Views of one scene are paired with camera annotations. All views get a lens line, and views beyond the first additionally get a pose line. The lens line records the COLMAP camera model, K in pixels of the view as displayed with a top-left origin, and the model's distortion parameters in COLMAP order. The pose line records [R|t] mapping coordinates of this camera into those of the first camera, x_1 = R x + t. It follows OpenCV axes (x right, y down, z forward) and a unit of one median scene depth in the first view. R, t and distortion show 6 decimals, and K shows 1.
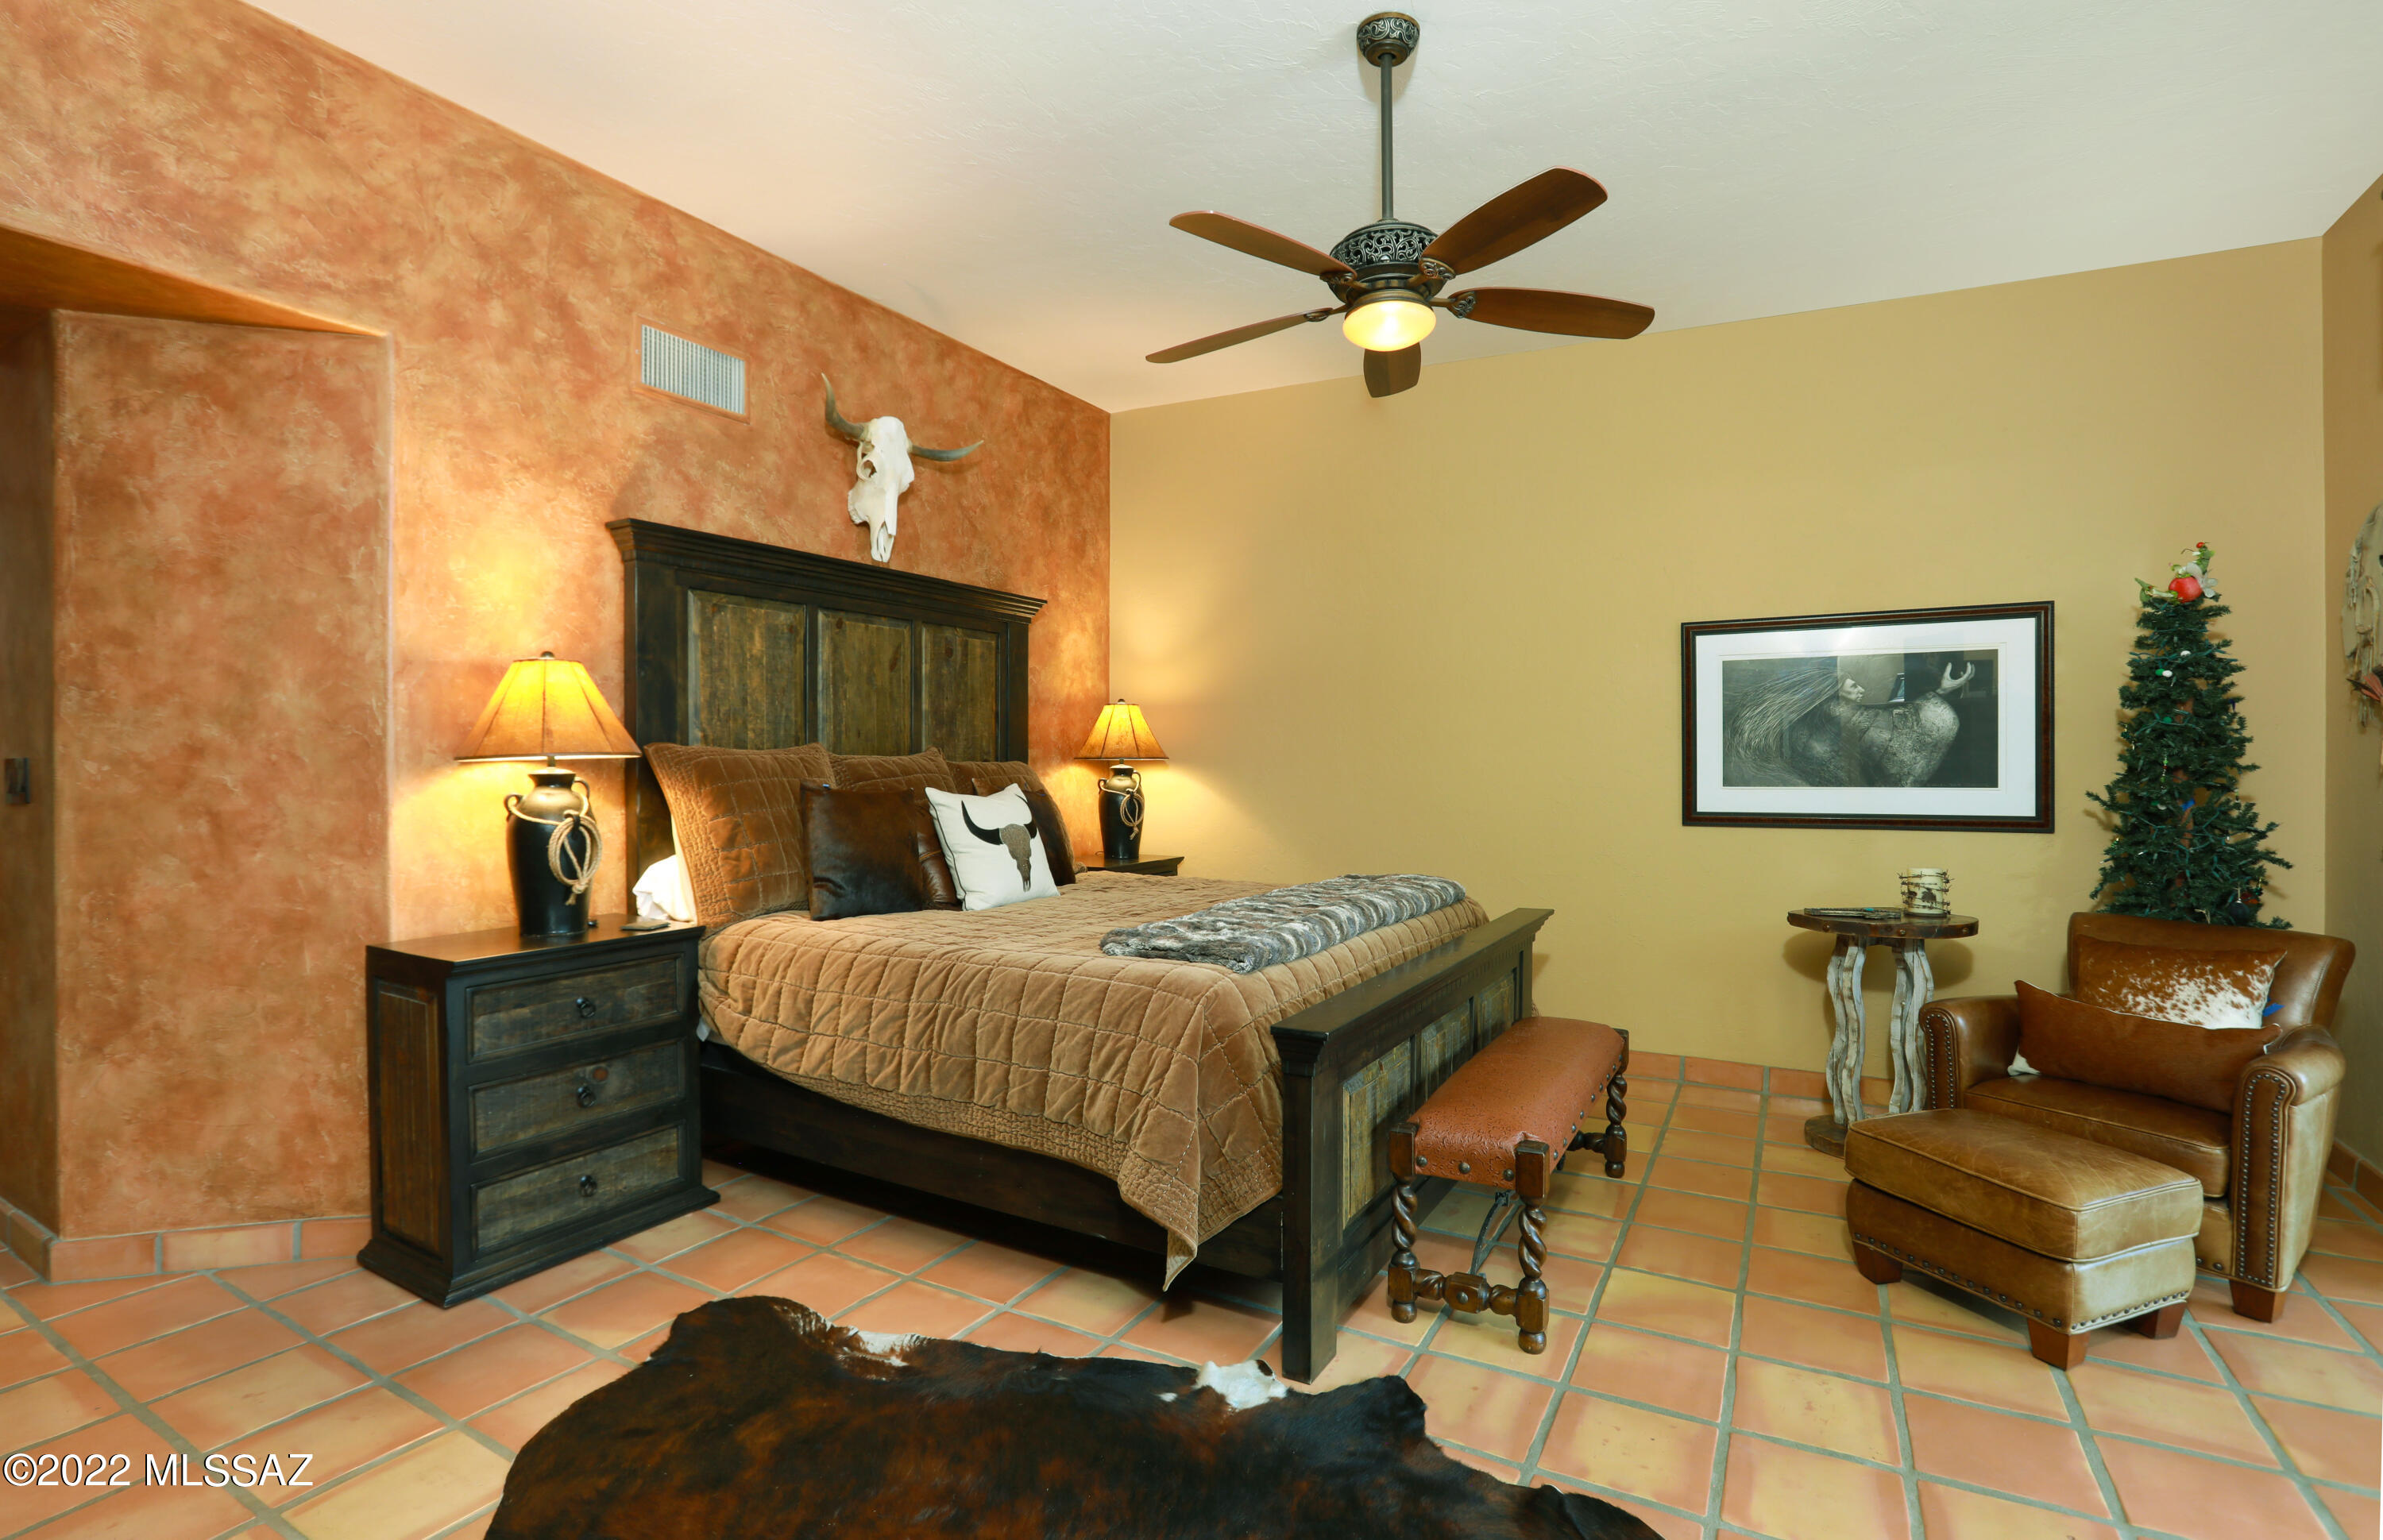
lens RADIAL K [[1076.1, 0, 1191.5], [0, 1076.1, 770.0], [0, 0, 1]] dist [-0.047898, 0.019236]
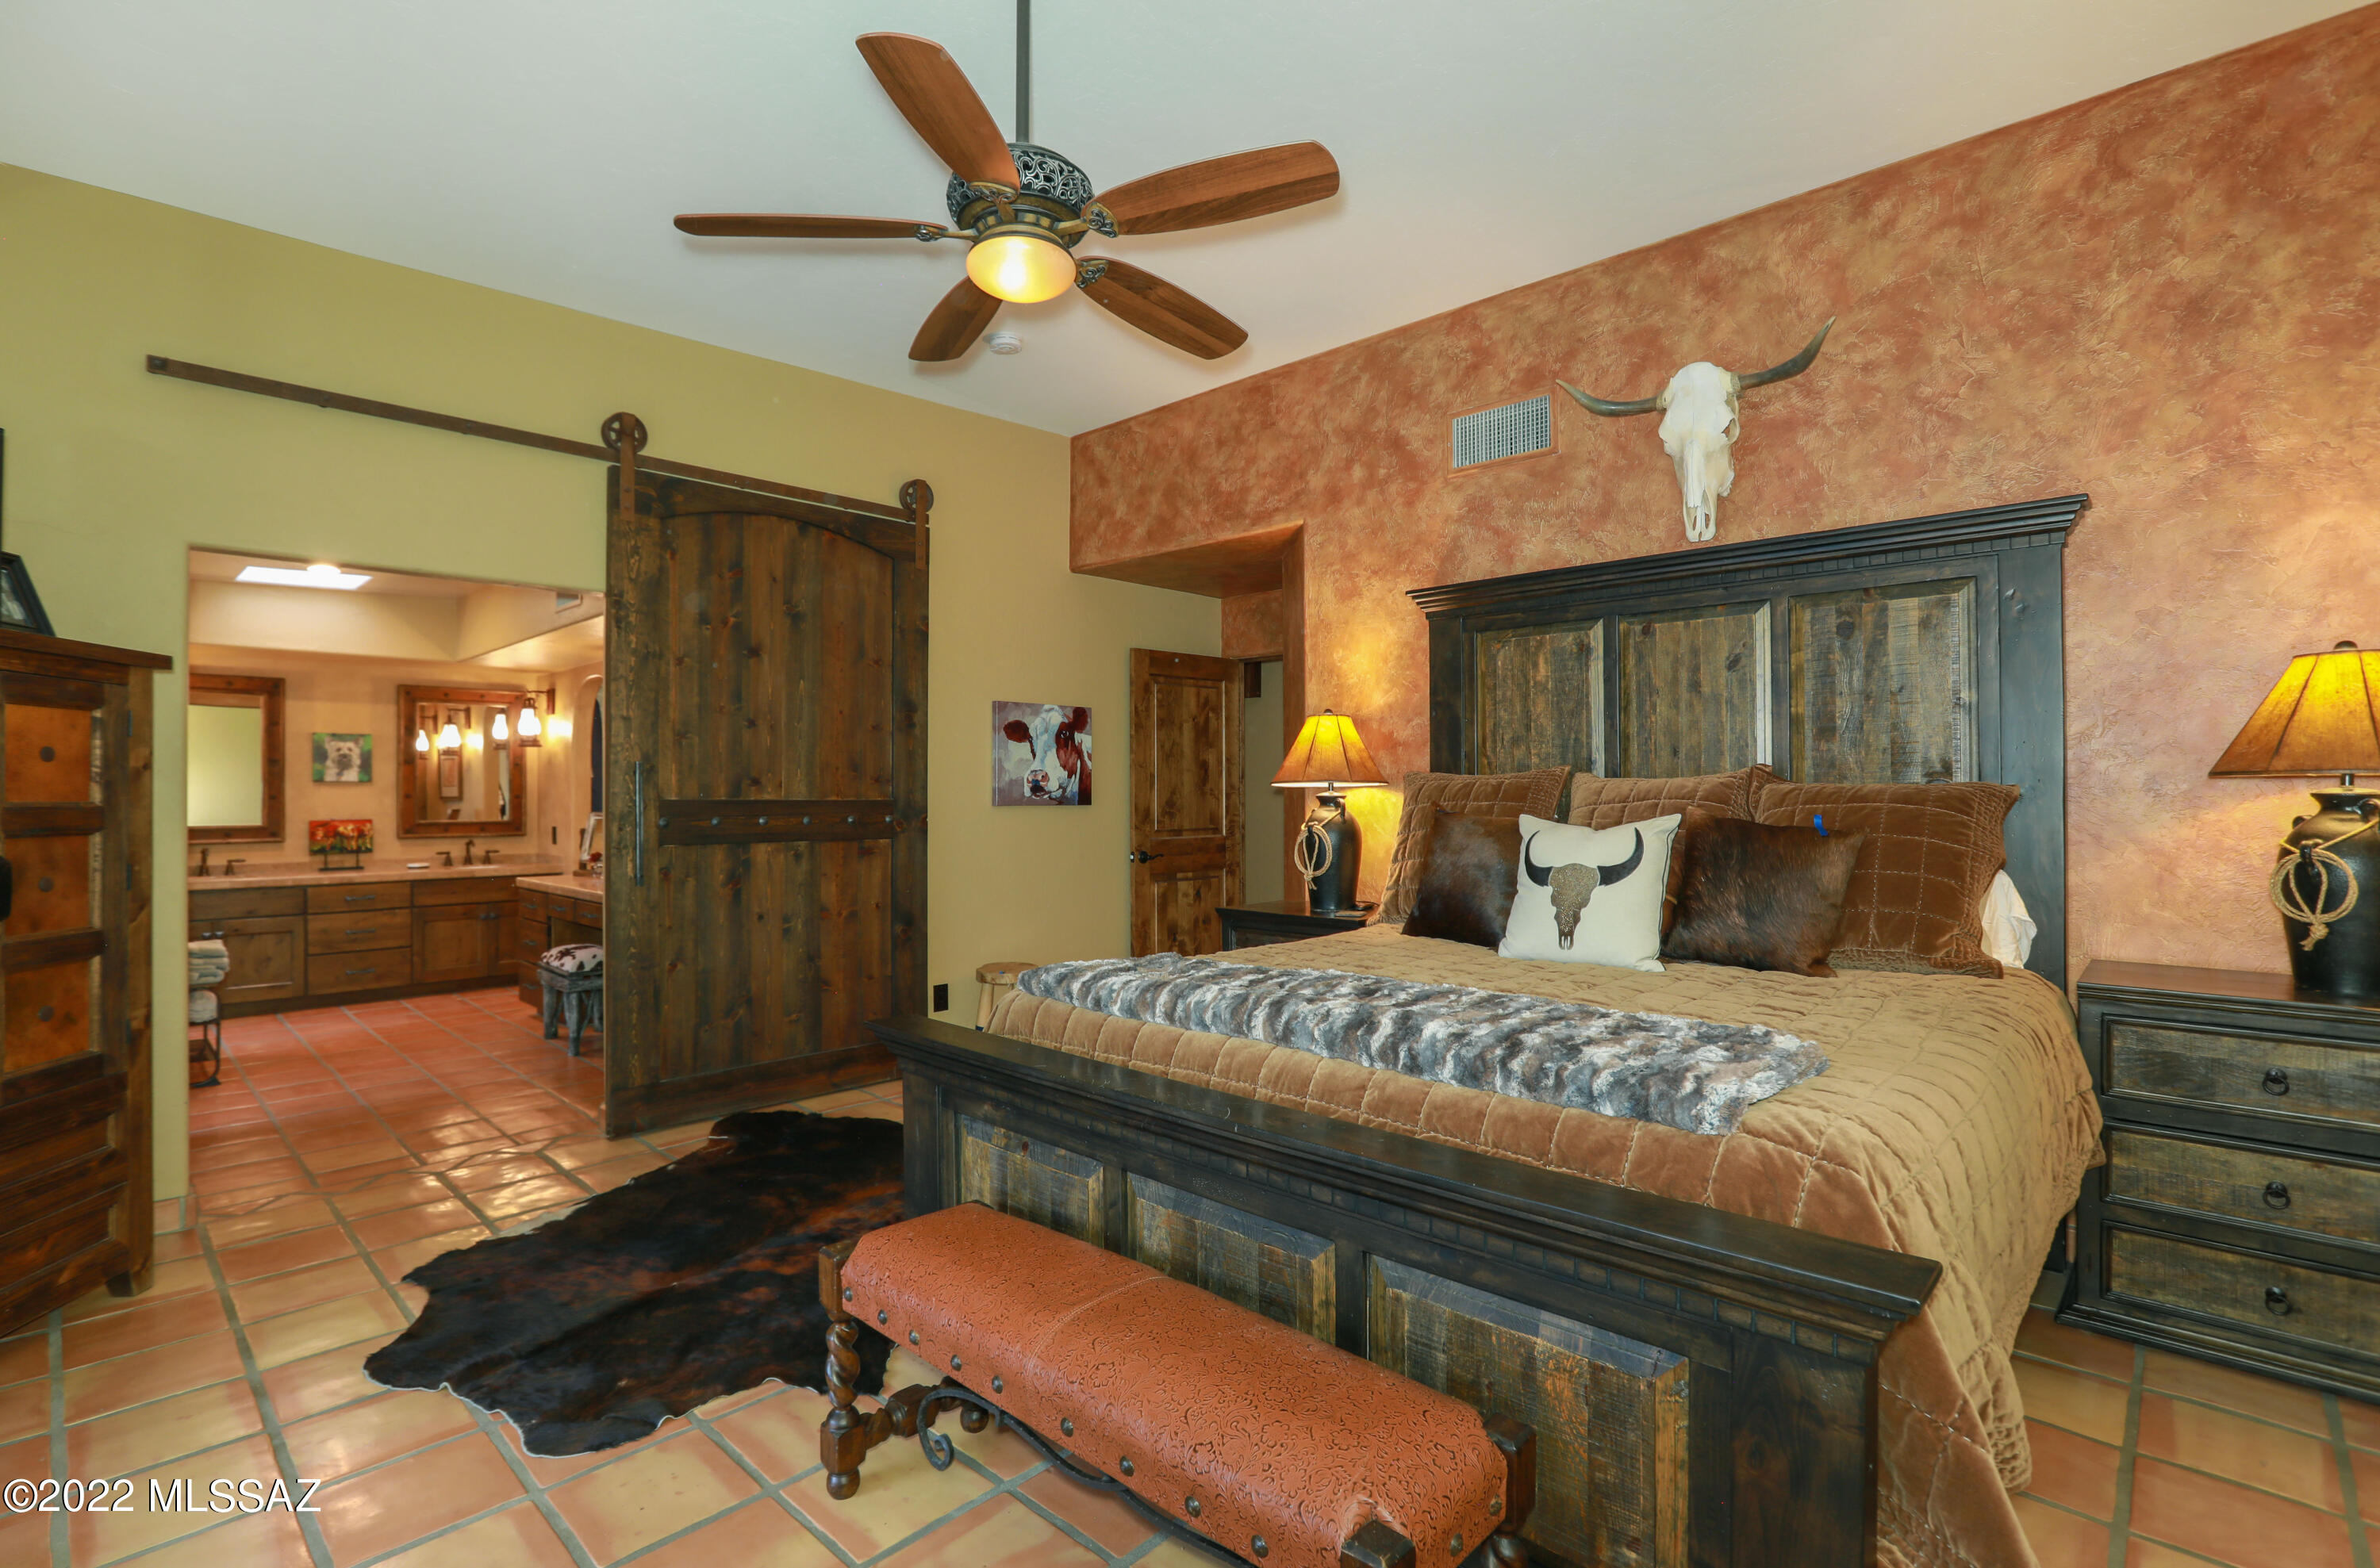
lens RADIAL K [[1107.0, 0, 1220.3], [0, 1107.0, 792.1], [0, 0, 1]] dist [-0.019686, 0.000720]
pose [[-0.201694, 0.004344, -0.979439, 0.734930], [-0.004804, 0.999974, 0.005425, -0.005977], [0.979437, 0.005800, -0.201668, 0.970296]]
